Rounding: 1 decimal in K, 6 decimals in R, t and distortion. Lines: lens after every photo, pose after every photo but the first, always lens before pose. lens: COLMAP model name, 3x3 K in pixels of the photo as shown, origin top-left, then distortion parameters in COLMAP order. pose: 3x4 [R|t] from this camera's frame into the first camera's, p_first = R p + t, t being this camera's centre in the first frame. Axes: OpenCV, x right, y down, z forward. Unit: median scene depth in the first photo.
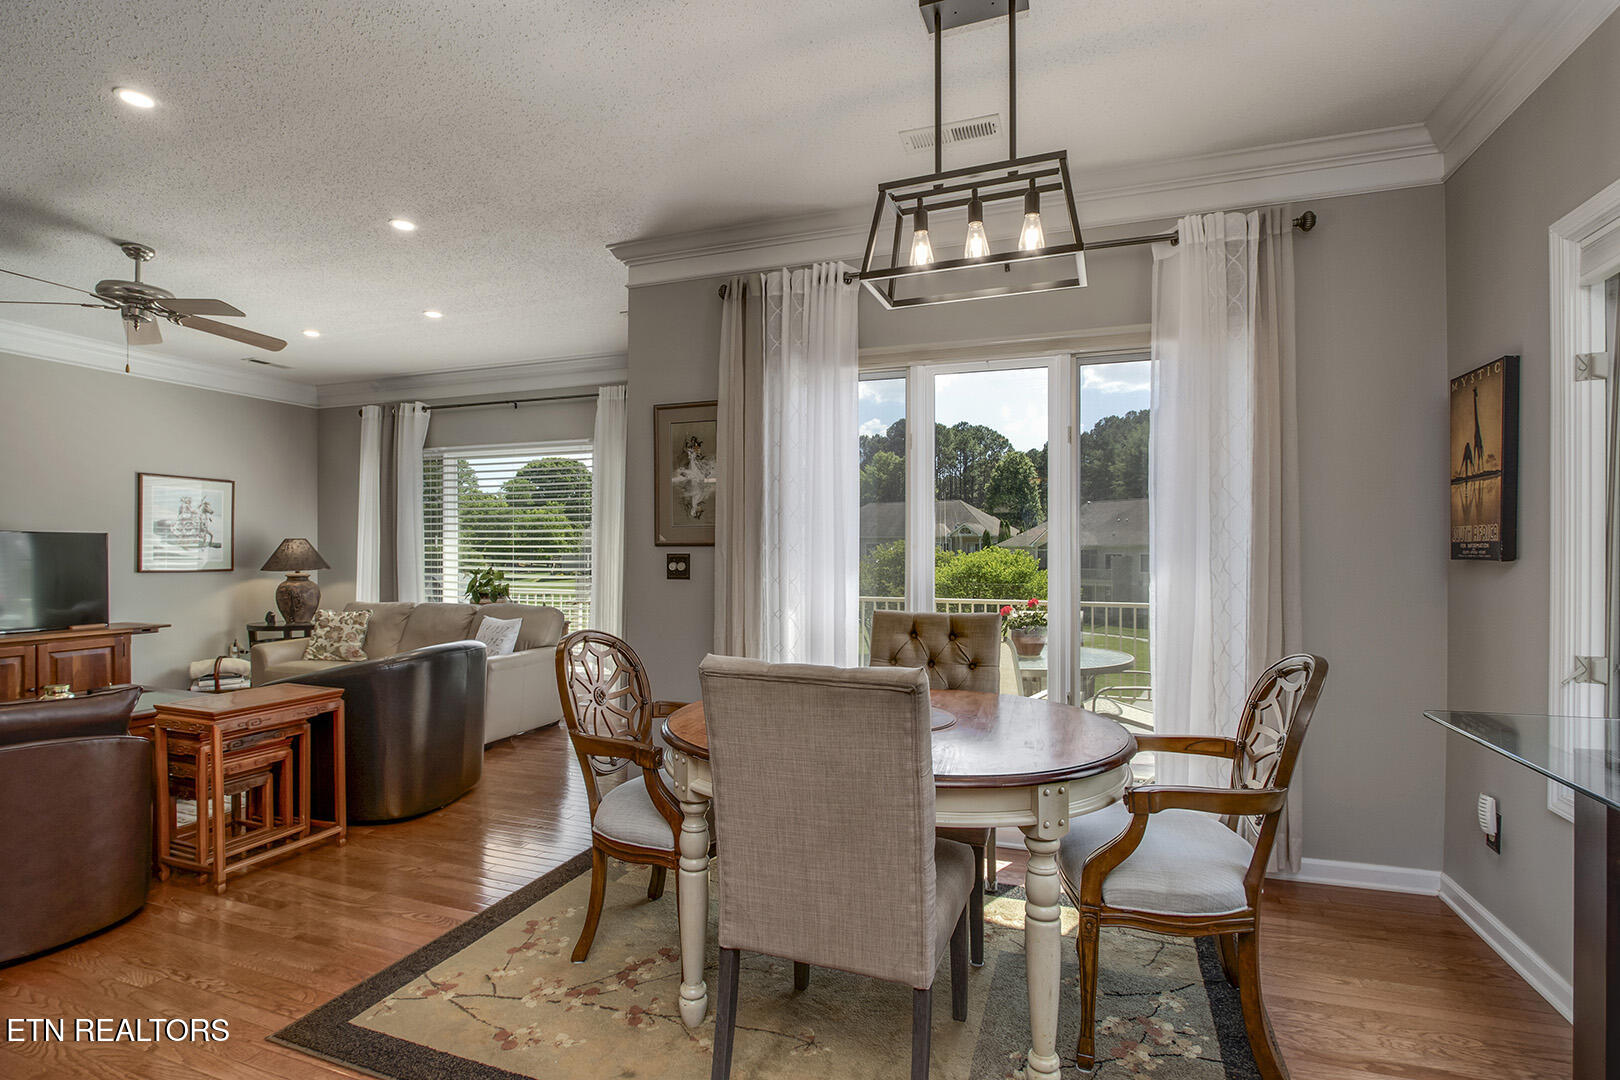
lens RADIAL K [[763.4, 0, 809.9], [0, 763.4, 549.7], [0, 0, 1]] dist [-0.021636, 0.001204]
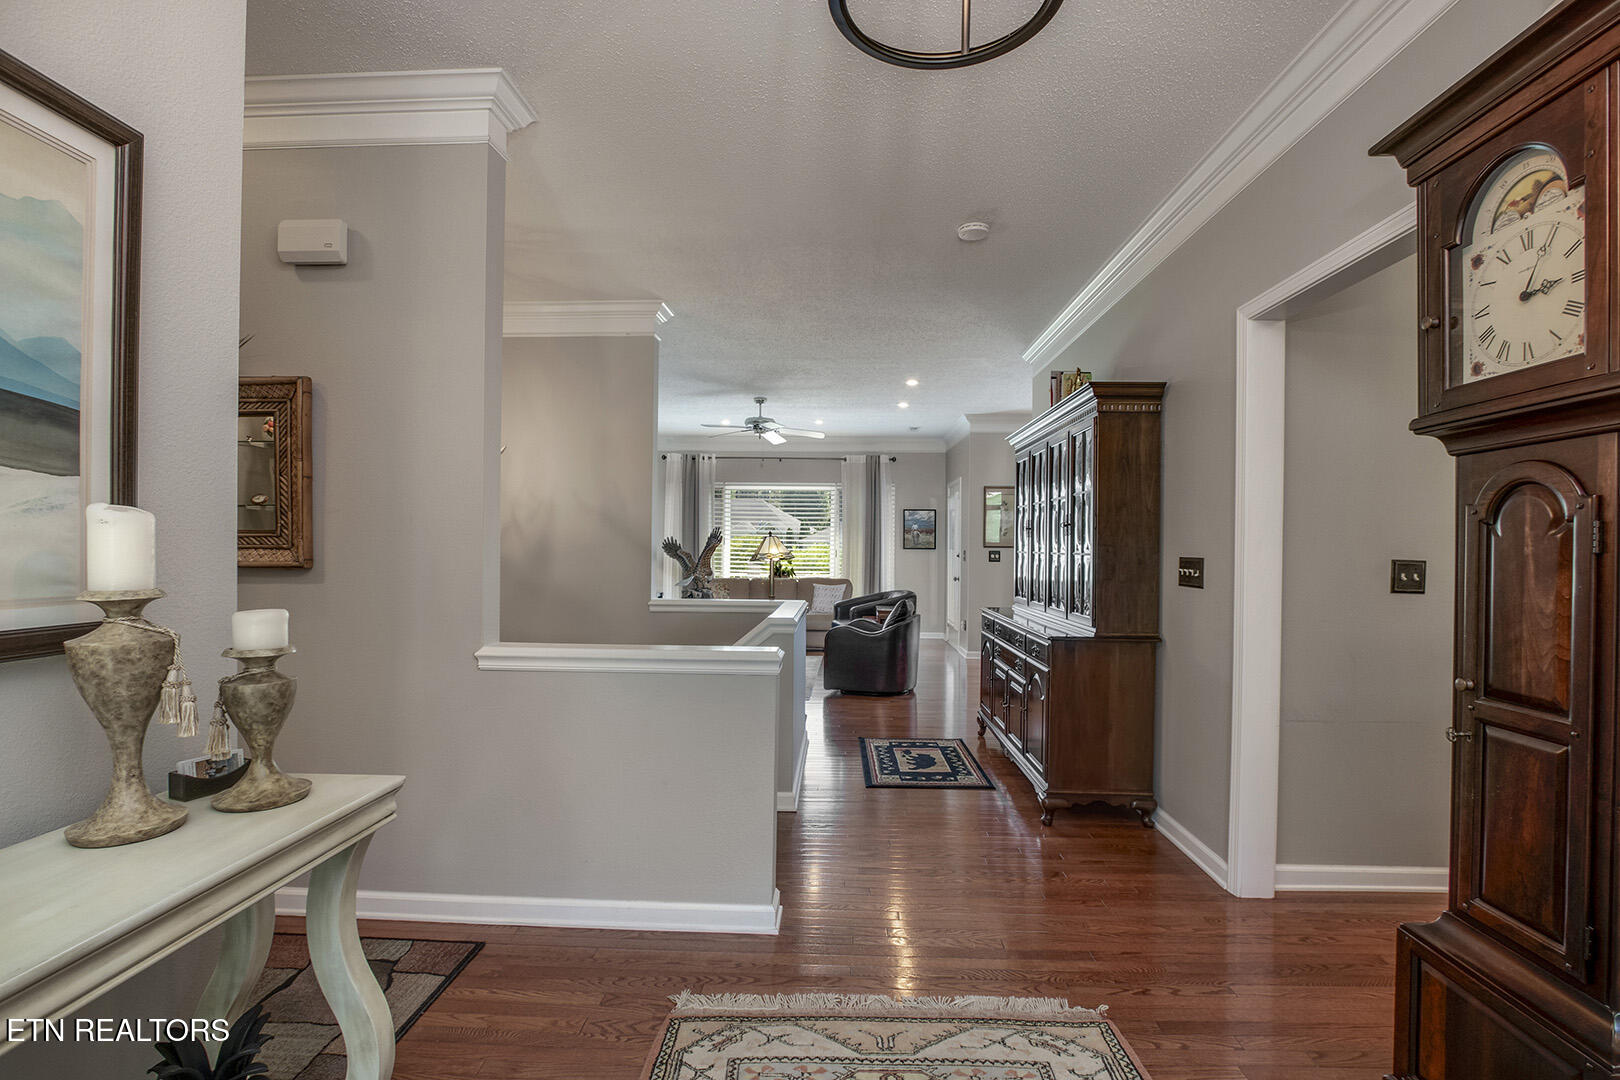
lens RADIAL K [[750.7, 0, 812.3], [0, 750.7, 552.1], [0, 0, 1]] dist [-0.025007, 0.004199]
pose [[0.953714, 0.008462, 0.300596, -1.365428], [-0.011394, 0.999903, 0.008001, -0.002783], [-0.300499, -0.011056, 0.953718, -0.991540]]
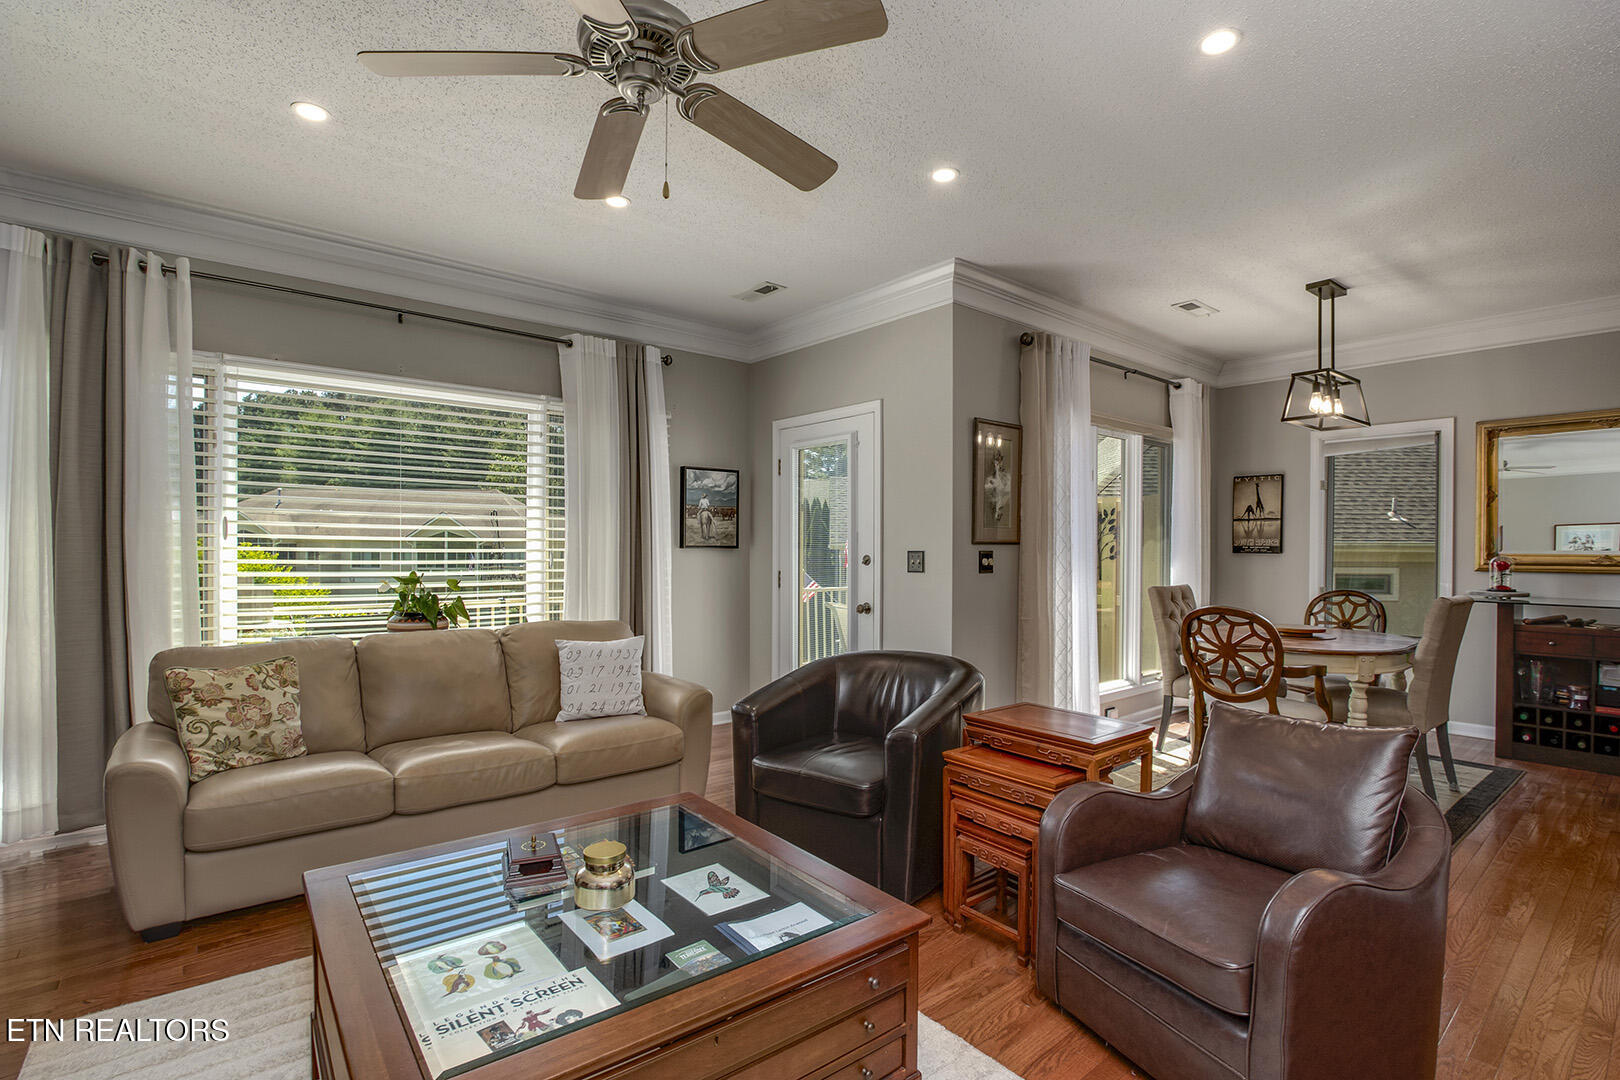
lens RADIAL K [[757.2, 0, 807.2], [0, 757.2, 556.5], [0, 0, 1]] dist [-0.021143, 0.000204]
pose [[0.511063, -0.007776, 0.859508, -1.272580], [-0.005507, 0.999909, 0.012321, 0.001489], [-0.859525, -0.011030, 0.510974, 0.640504]]
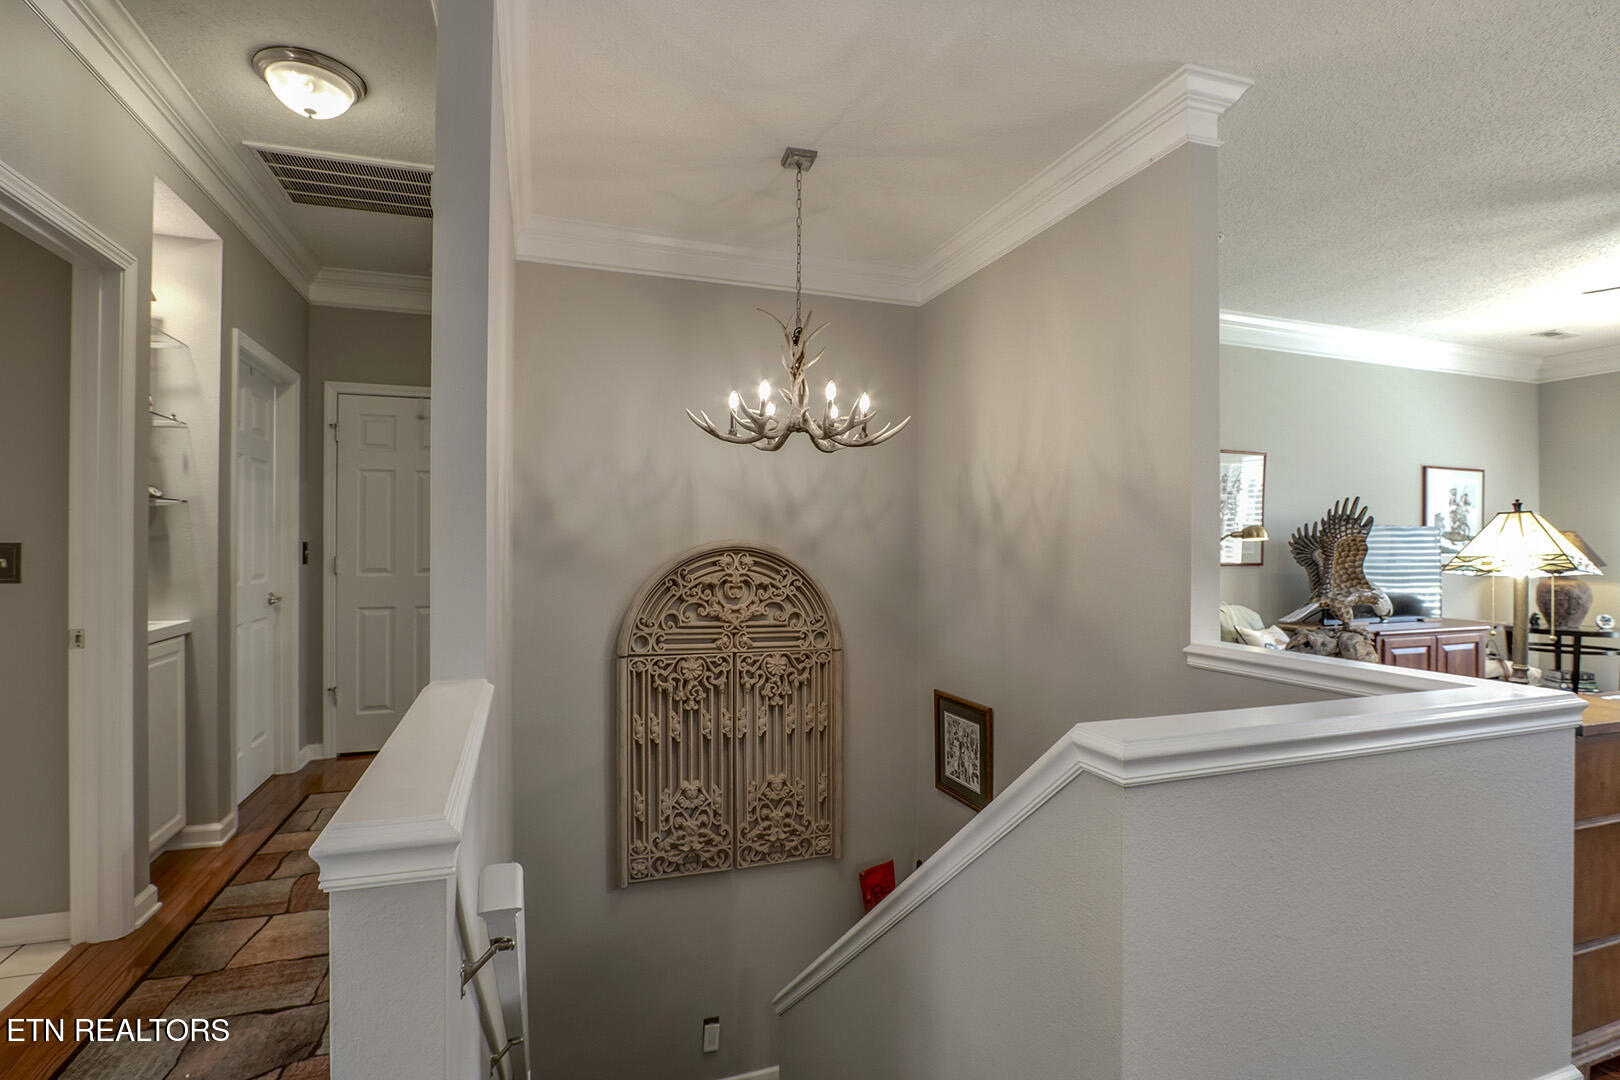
lens RADIAL K [[782.7, 0, 810.8], [0, 782.7, 543.0], [0, 0, 1]] dist [-0.030606, 0.001858]
pose [[0.628958, 0.001929, -0.777437, -0.932132], [-0.002619, 0.999997, 0.000362, 0.002096], [0.777435, 0.001809, 0.628961, -0.405544]]
